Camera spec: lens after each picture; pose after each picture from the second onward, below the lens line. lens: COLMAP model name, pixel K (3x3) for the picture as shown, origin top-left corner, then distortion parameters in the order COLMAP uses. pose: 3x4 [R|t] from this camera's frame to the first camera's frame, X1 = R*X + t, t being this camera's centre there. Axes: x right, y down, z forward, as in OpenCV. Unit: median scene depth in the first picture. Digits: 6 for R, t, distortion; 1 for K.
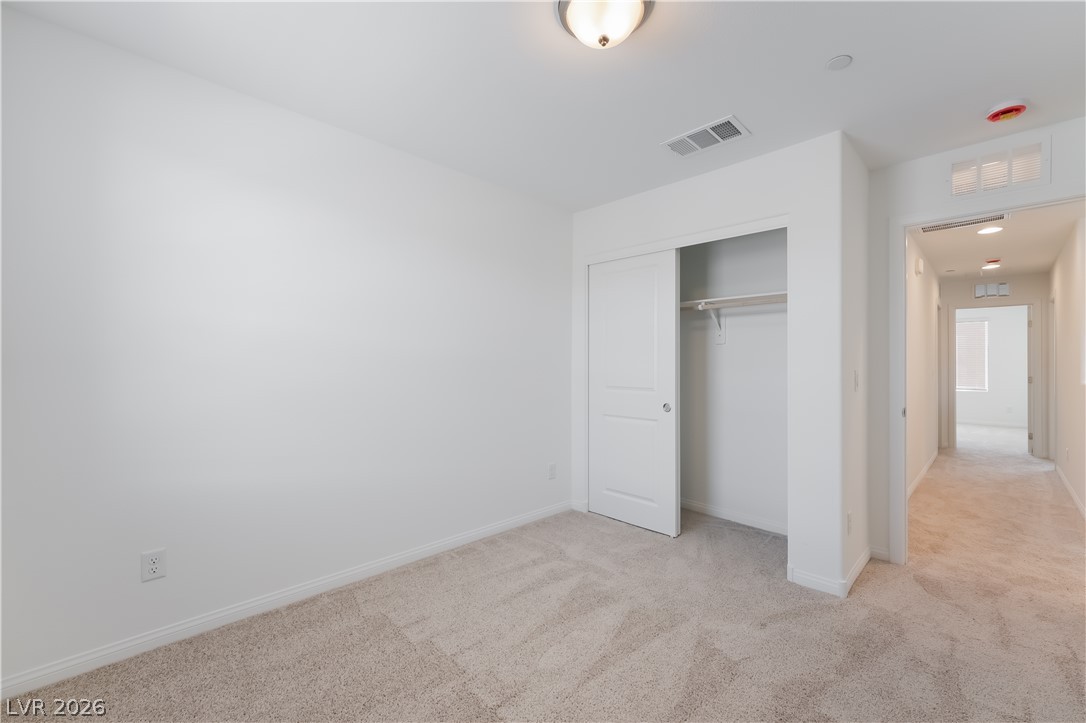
lens RADIAL K [[435.9, 0, 543.0], [0, 435.9, 361.5], [0, 0, 1]] dist [0.001822, -0.000874]
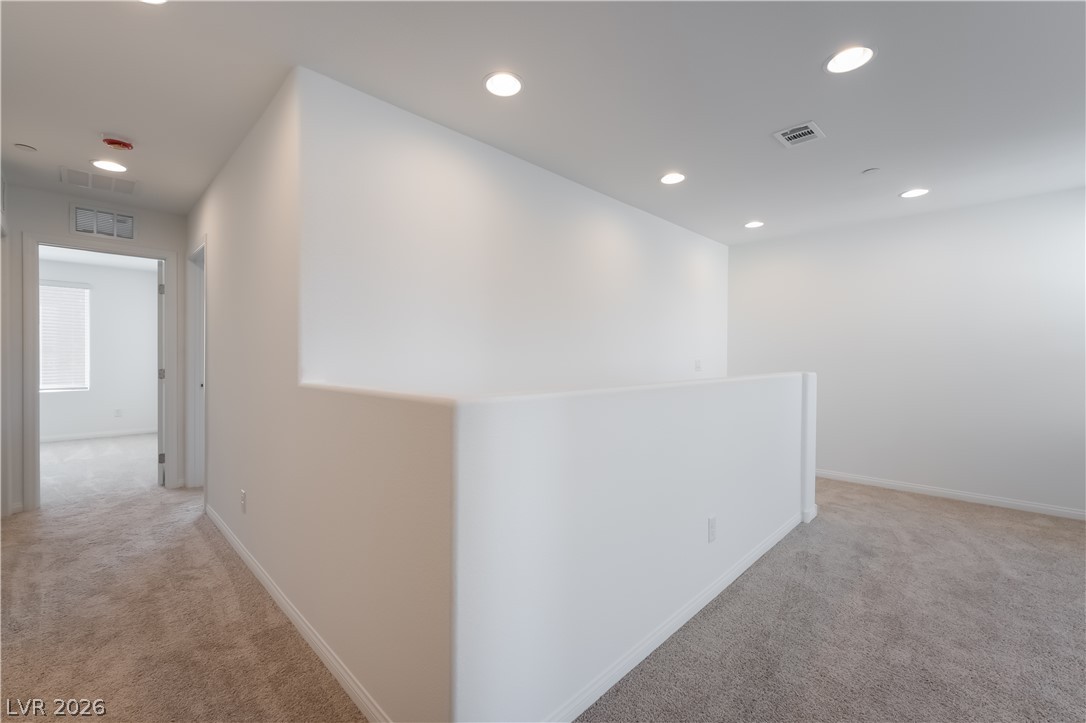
lens RADIAL K [[453.3, 0, 543.0], [0, 453.3, 361.5], [0, 0, 1]] dist [0.000694, 0.000139]
pose [[-0.023842, -0.011014, 0.999655, 0.408986], [-0.010572, 0.999886, 0.010764, 0.010342], [-0.999660, -0.010312, -0.023956, 0.431516]]
